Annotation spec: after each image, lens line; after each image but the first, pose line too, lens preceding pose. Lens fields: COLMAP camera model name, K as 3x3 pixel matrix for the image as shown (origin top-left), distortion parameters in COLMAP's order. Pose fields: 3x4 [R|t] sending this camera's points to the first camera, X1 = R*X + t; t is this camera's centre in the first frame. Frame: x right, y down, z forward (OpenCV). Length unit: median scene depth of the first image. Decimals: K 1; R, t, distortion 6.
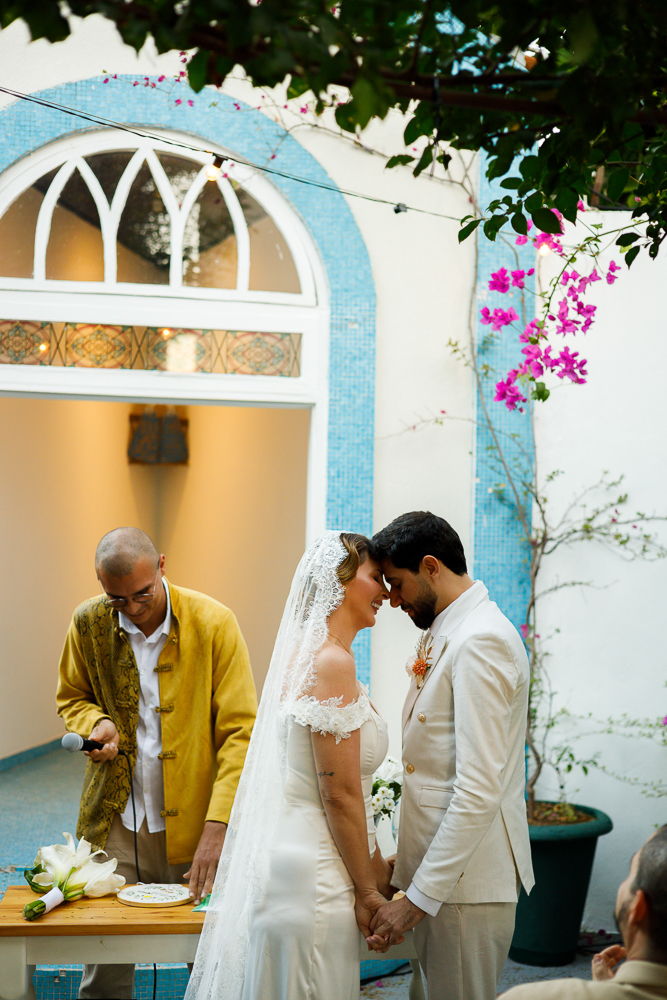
lens RADIAL K [[1414.1, 0, 328.5], [0, 1414.1, 510.0], [0, 0, 1]] dist [0.001258, 0.081501]
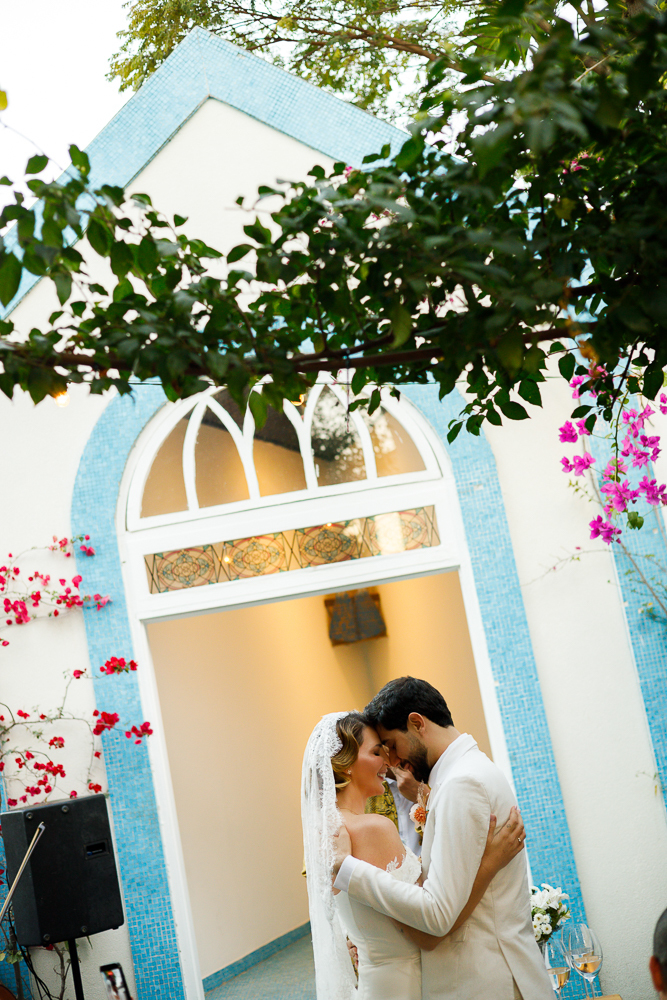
lens RADIAL K [[1414.1, 0, 328.5], [0, 1414.1, 510.0], [0, 0, 1]] dist [0.001258, 0.081501]
pose [[0.963844, -0.214747, -0.157758, 0.073929], [0.196572, 0.972727, -0.123136, -0.003156], [0.179899, 0.087673, 0.979770, -0.078902]]
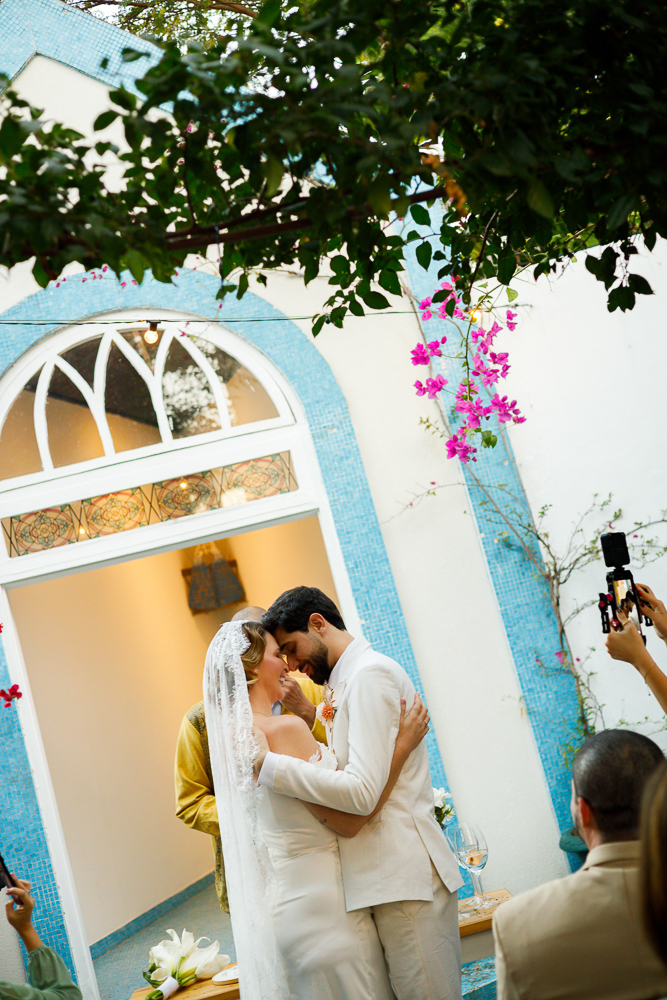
lens RADIAL K [[1414.1, 0, 328.5], [0, 1414.1, 510.0], [0, 0, 1]] dist [0.001258, 0.081501]
pose [[0.959692, -0.276184, -0.052098, 0.054870], [0.270632, 0.958099, -0.093830, 0.030587], [0.075829, 0.075949, 0.994224, -0.085116]]
